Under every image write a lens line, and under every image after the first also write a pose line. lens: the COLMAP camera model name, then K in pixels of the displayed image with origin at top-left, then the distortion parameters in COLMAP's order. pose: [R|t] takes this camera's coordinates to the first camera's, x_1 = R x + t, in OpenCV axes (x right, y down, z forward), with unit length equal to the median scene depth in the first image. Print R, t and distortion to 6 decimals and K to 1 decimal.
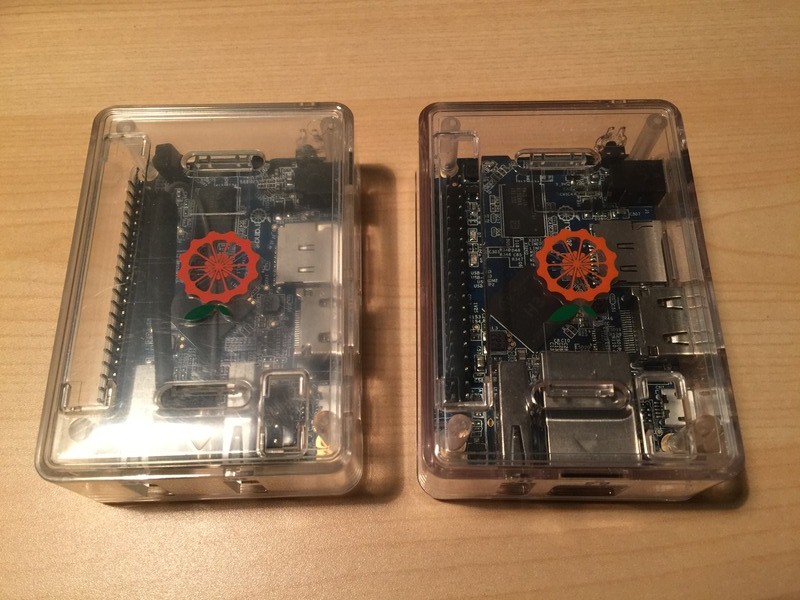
lens RADIAL K [[745.6, 0, 396.7], [0, 745.6, 326.6], [0, 0, 1]] dist [-0.044973, 0.000000]
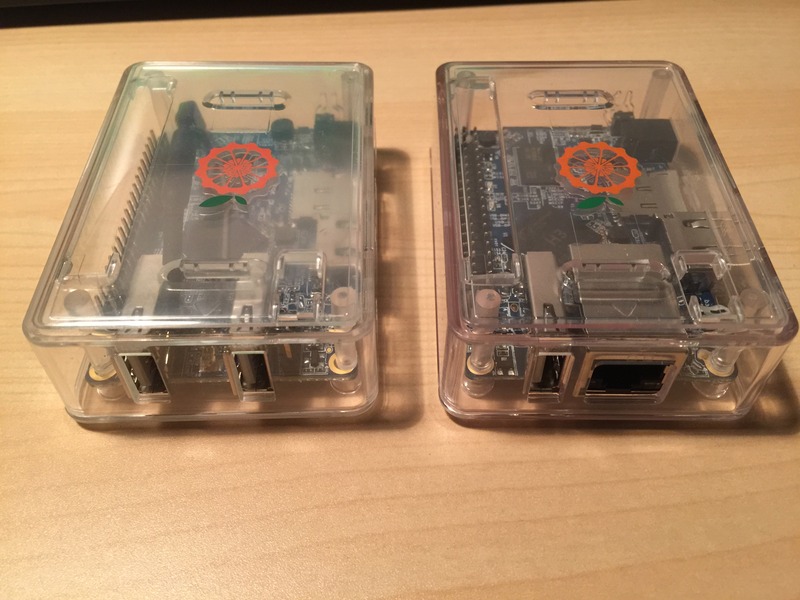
lens RADIAL K [[745.6, 0, 397.5], [0, 745.6, 301.2], [0, 0, 1]] dist [-0.044973, 0.000000]
pose [[0.999918, 0.009091, 0.008975, -0.029353], [-0.006008, 0.954647, -0.297679, 0.329474], [-0.011274, 0.297601, 0.954624, 0.093806]]
